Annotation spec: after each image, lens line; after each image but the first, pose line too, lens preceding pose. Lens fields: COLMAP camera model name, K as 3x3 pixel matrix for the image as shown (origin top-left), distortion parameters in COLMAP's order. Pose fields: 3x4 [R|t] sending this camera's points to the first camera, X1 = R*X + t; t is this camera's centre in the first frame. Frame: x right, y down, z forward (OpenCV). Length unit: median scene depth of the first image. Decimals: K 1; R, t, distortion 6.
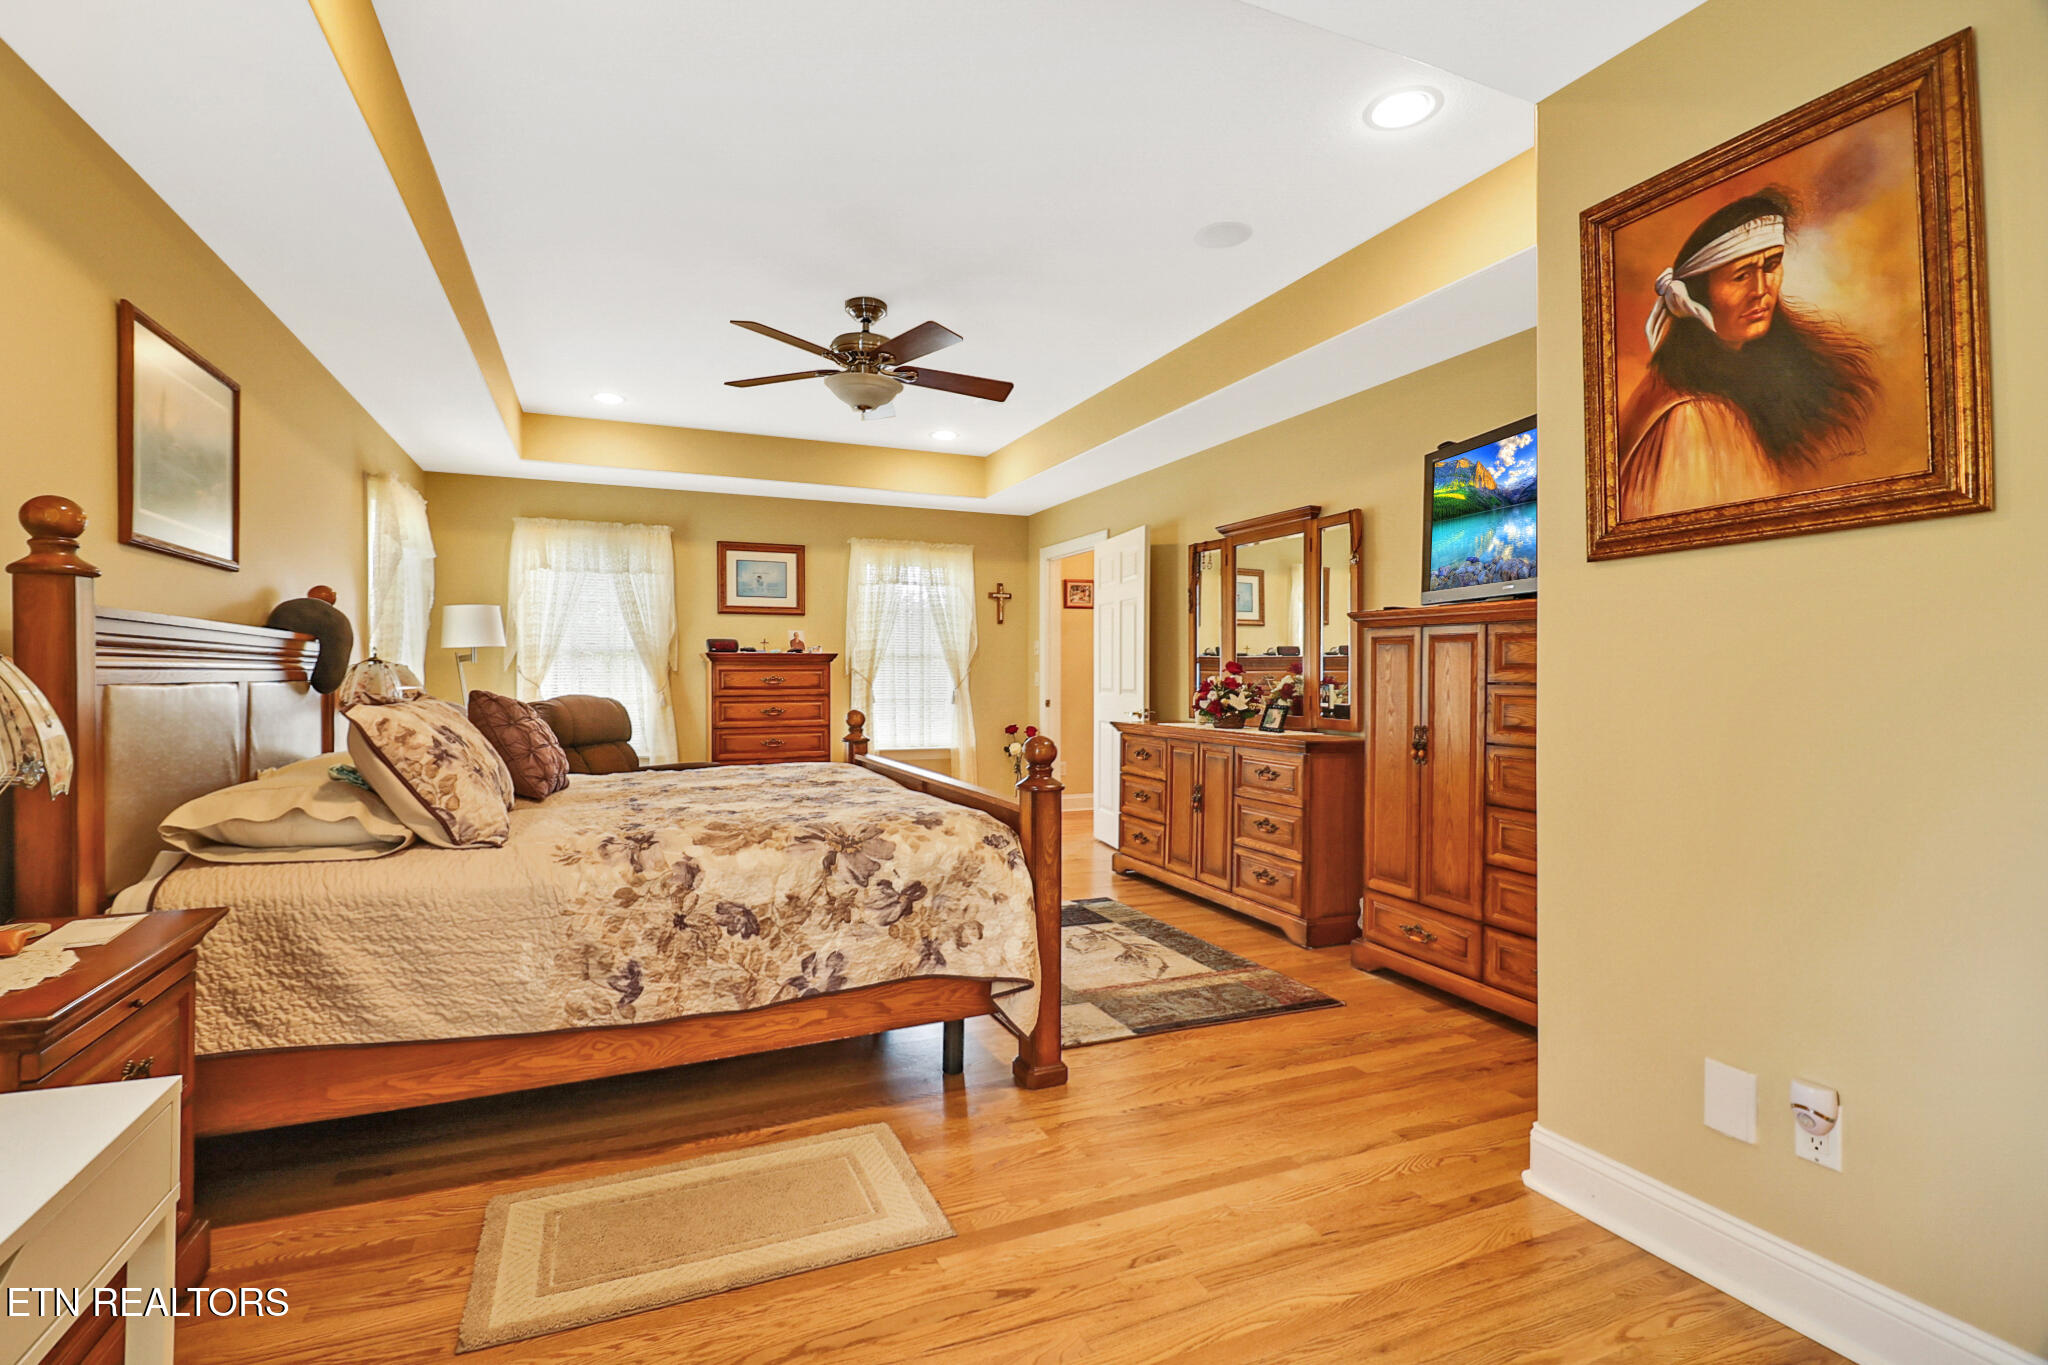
lens RADIAL K [[943.8, 0, 1010.5], [0, 943.8, 675.5], [0, 0, 1]] dist [-0.000497, -0.000539]
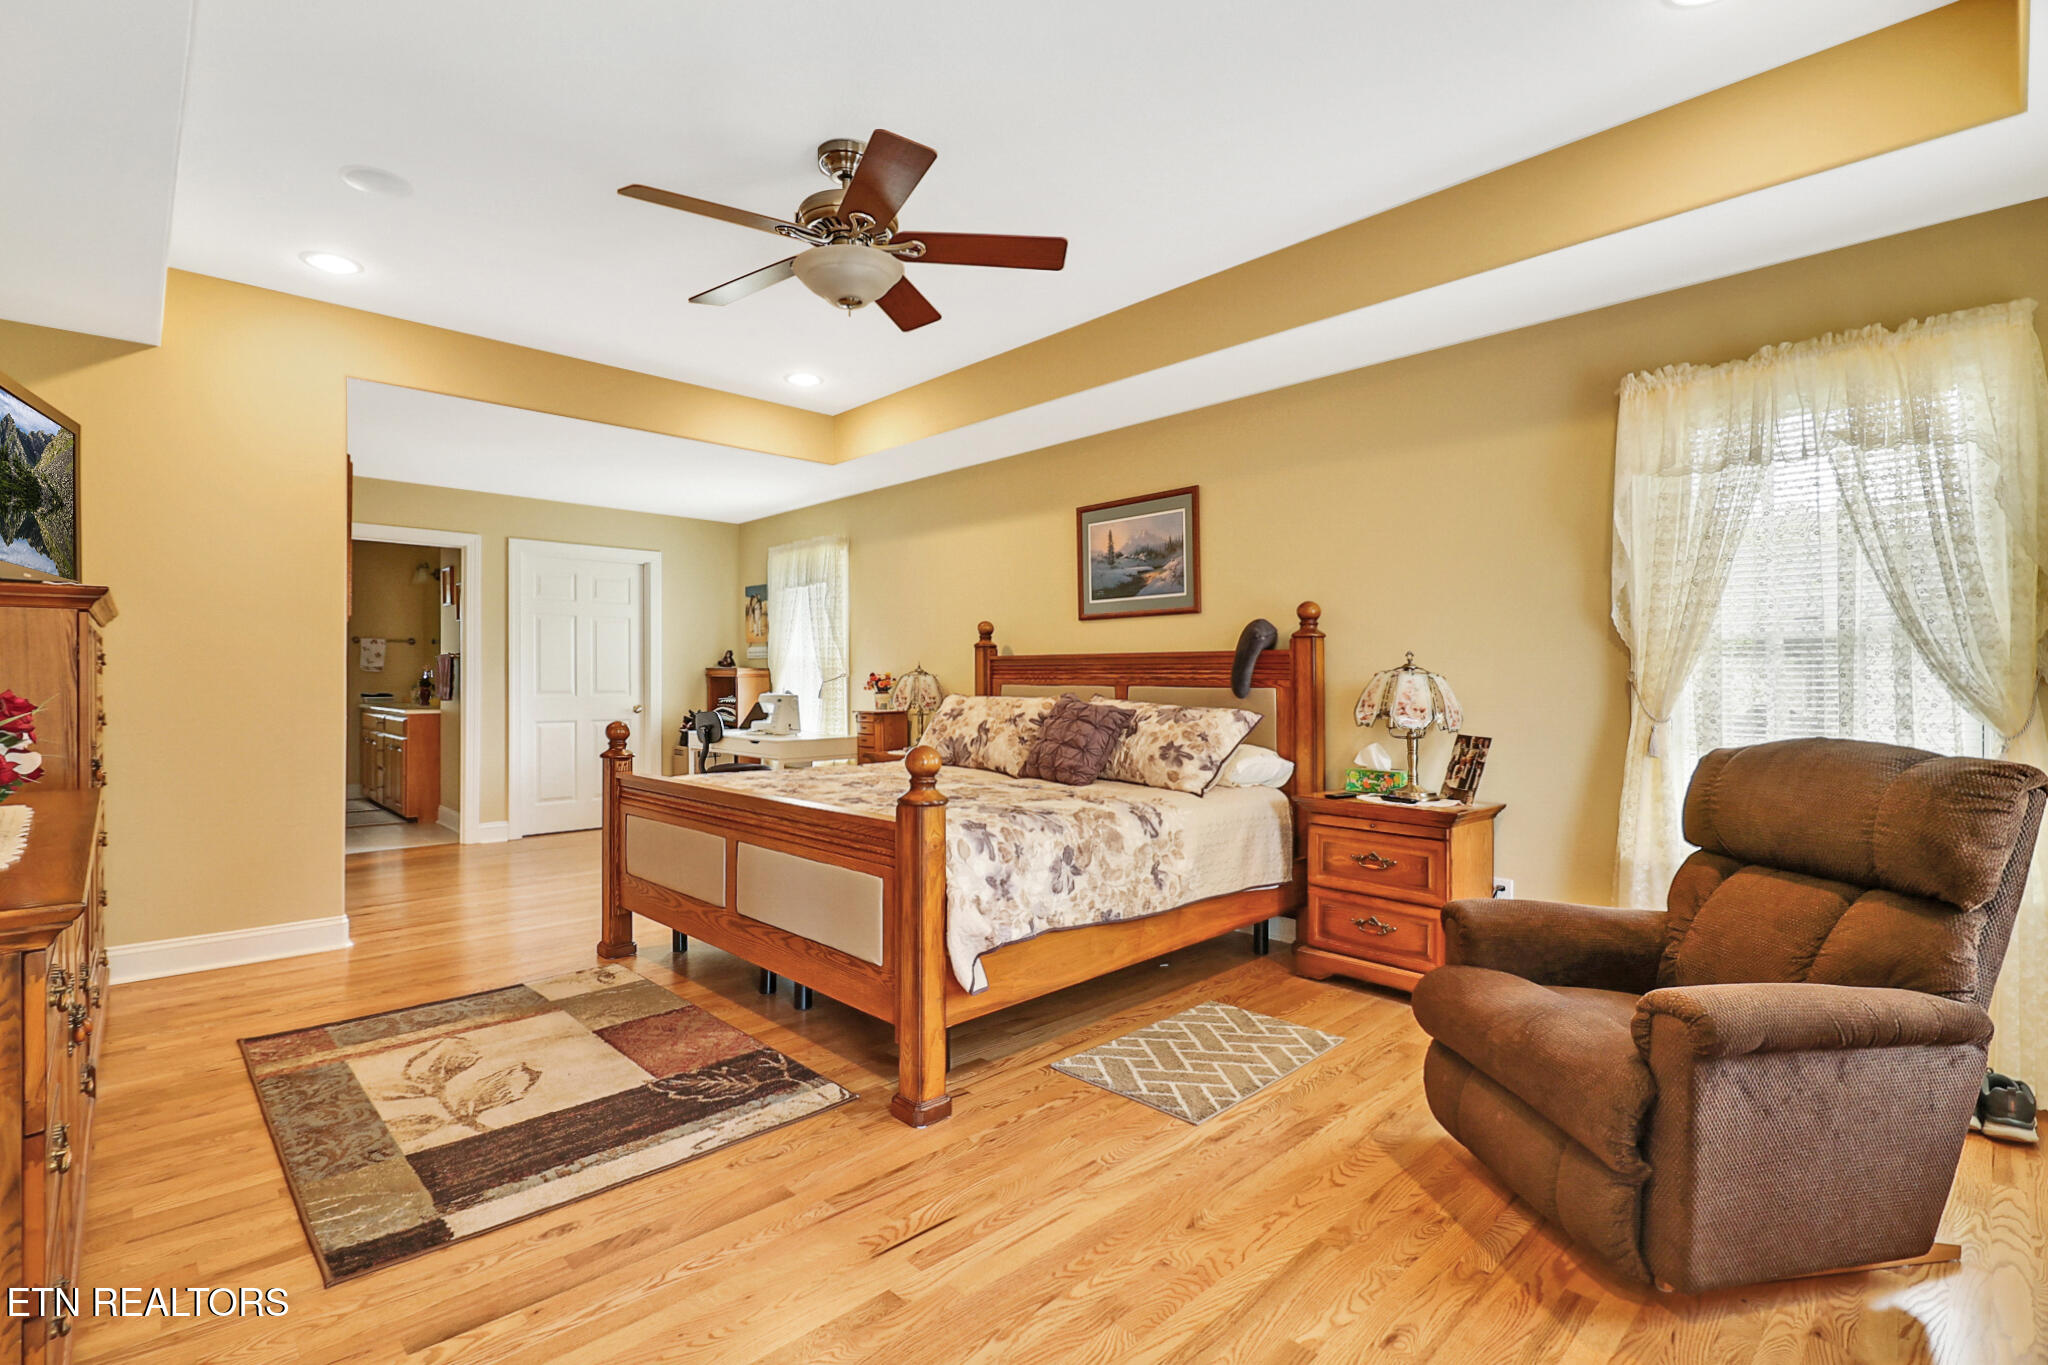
lens RADIAL K [[943.8, 0, 1010.5], [0, 943.8, 675.5], [0, 0, 1]] dist [-0.000497, -0.000539]
pose [[-0.937655, -0.003140, -0.347552, -0.022904], [-0.000932, 0.999978, -0.006518, 0.001287], [0.347565, -0.005787, -0.937638, 1.838544]]
